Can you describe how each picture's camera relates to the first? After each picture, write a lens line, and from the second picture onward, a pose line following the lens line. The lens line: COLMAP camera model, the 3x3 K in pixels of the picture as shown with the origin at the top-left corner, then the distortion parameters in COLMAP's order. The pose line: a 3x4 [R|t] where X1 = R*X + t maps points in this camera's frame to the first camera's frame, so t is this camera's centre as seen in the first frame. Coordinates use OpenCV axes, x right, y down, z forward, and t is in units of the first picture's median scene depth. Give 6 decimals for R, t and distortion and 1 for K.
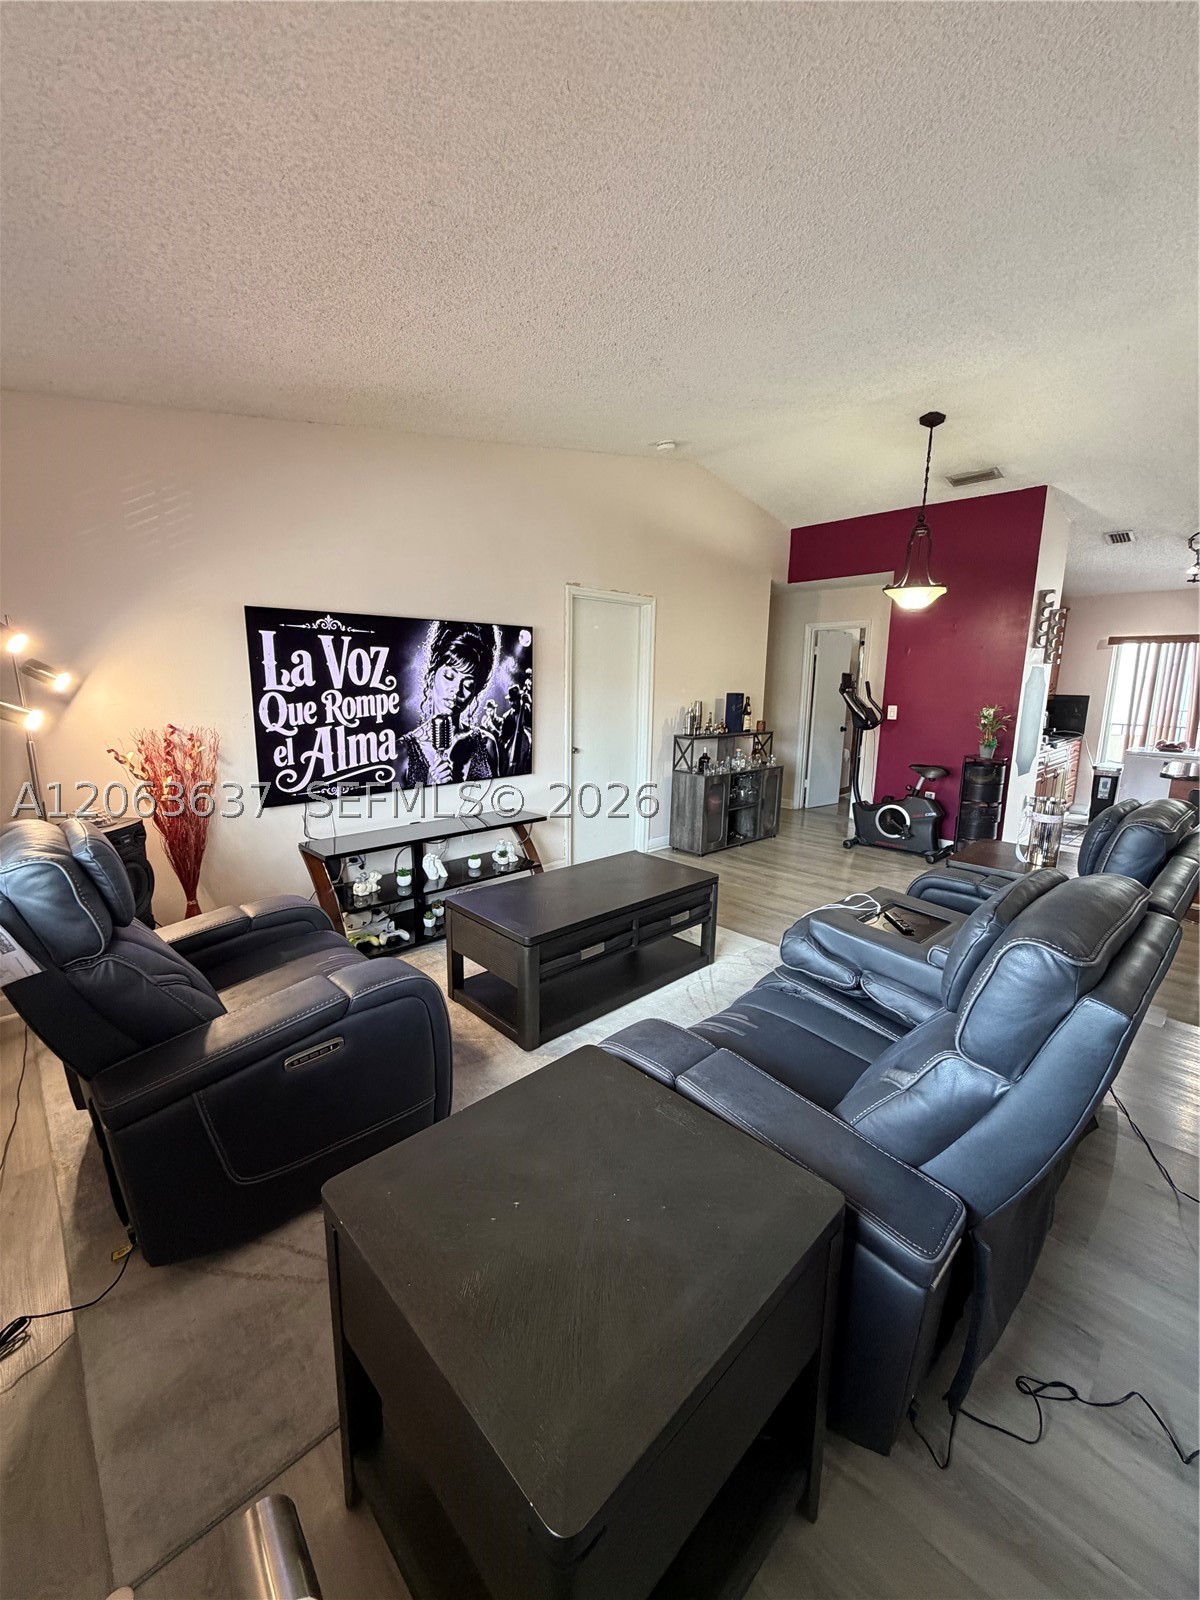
lens RADIAL K [[640.1, 0, 598.0], [0, 640.1, 797.5], [0, 0, 1]] dist [0.002402, 0.000666]
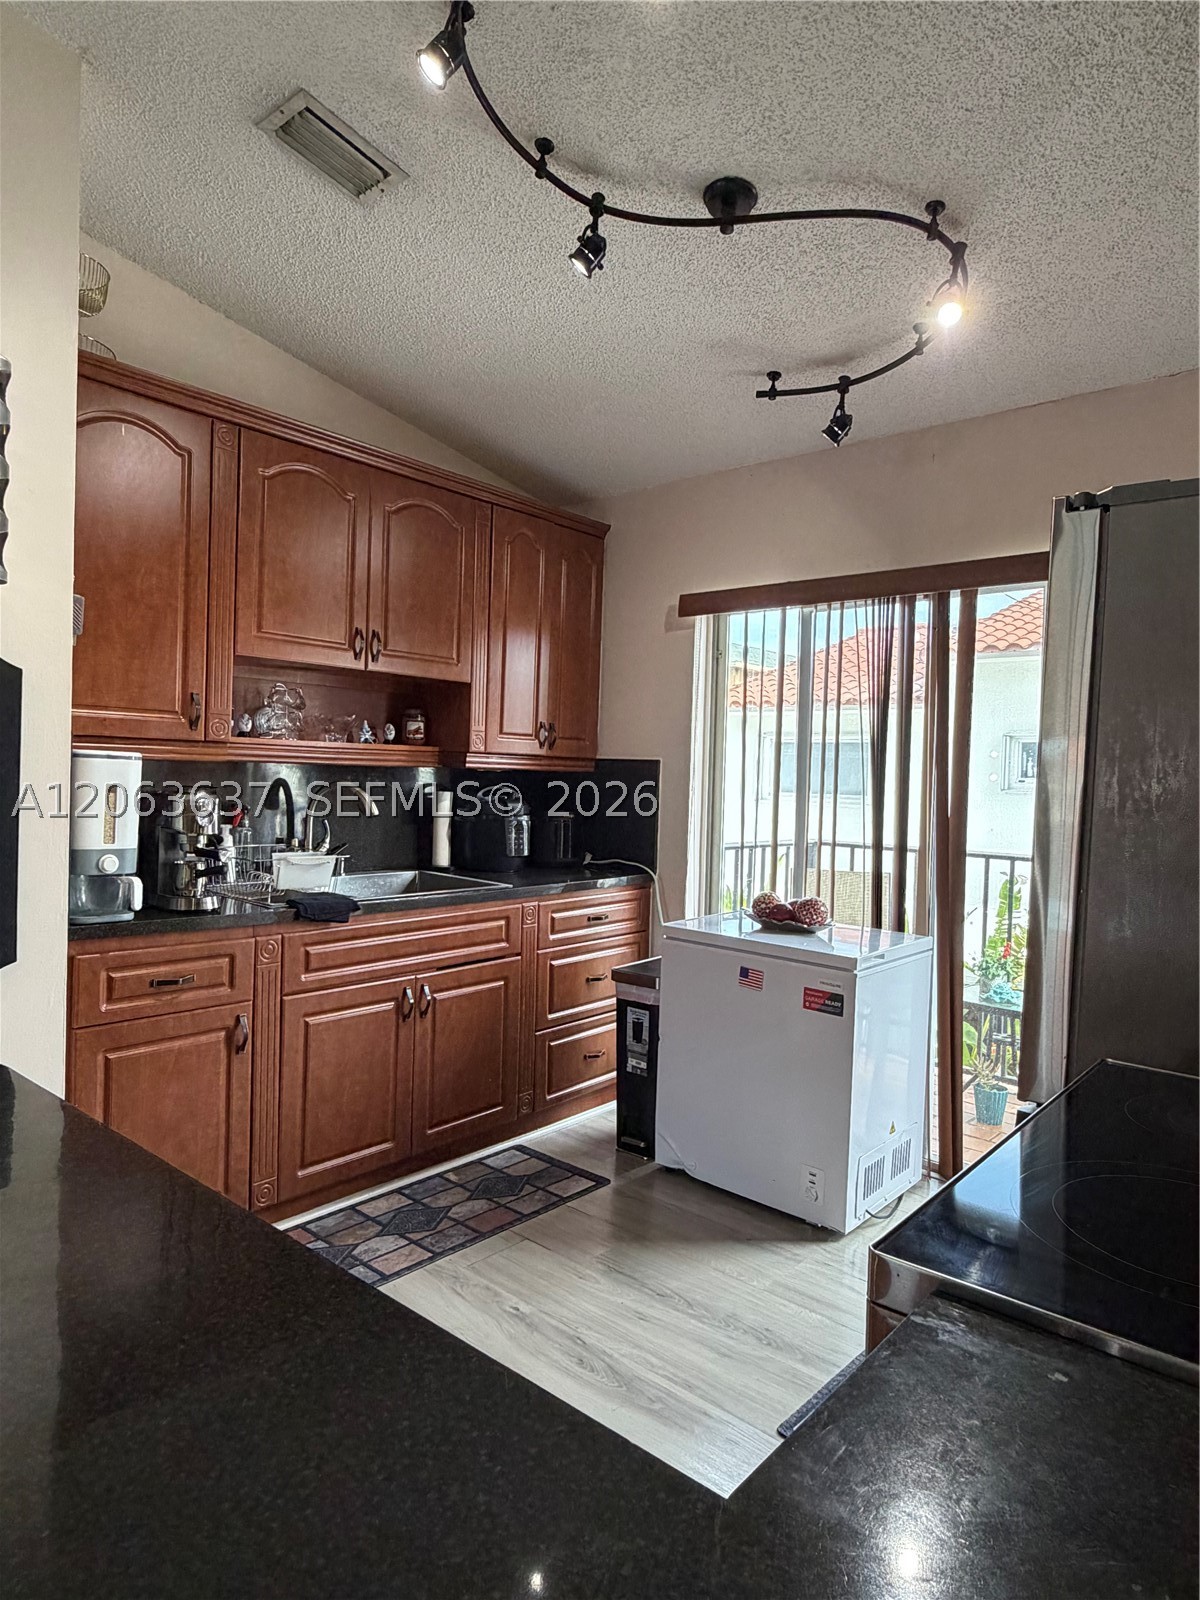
lens RADIAL K [[967.0, 0, 604.0], [0, 967.0, 799.9], [0, 0, 1]] dist [-0.000924, 0.001514]
pose [[0.995877, 0.019651, 0.088559, 1.279423], [-0.005482, 0.987506, -0.157488, -0.100176], [-0.090547, 0.156353, 0.983542, 0.902186]]
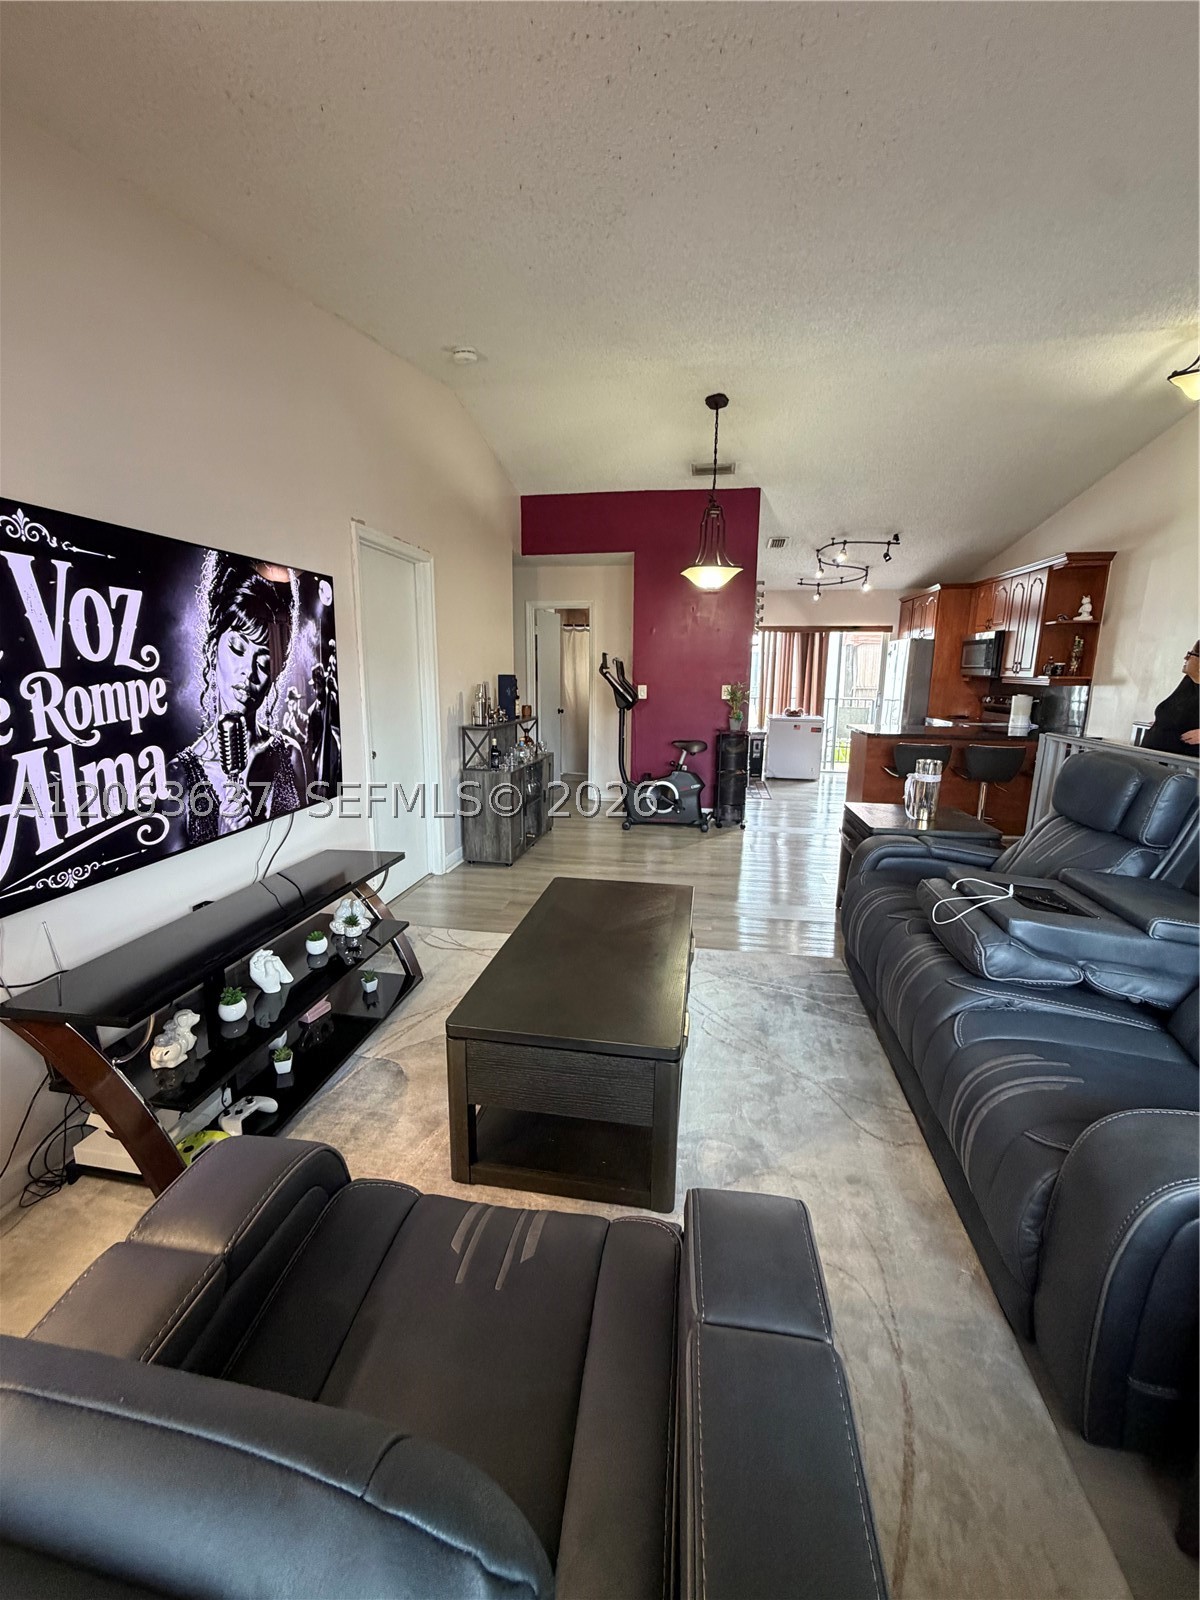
lens RADIAL K [[640.1, 0, 600.1], [0, 640.1, 795.9], [0, 0, 1]] dist [0.002402, 0.000666]
pose [[0.799269, -0.123805, 0.588083, -0.329193], [0.112245, 0.992084, 0.056303, -0.049559], [-0.590398, 0.021008, 0.806839, 0.327061]]
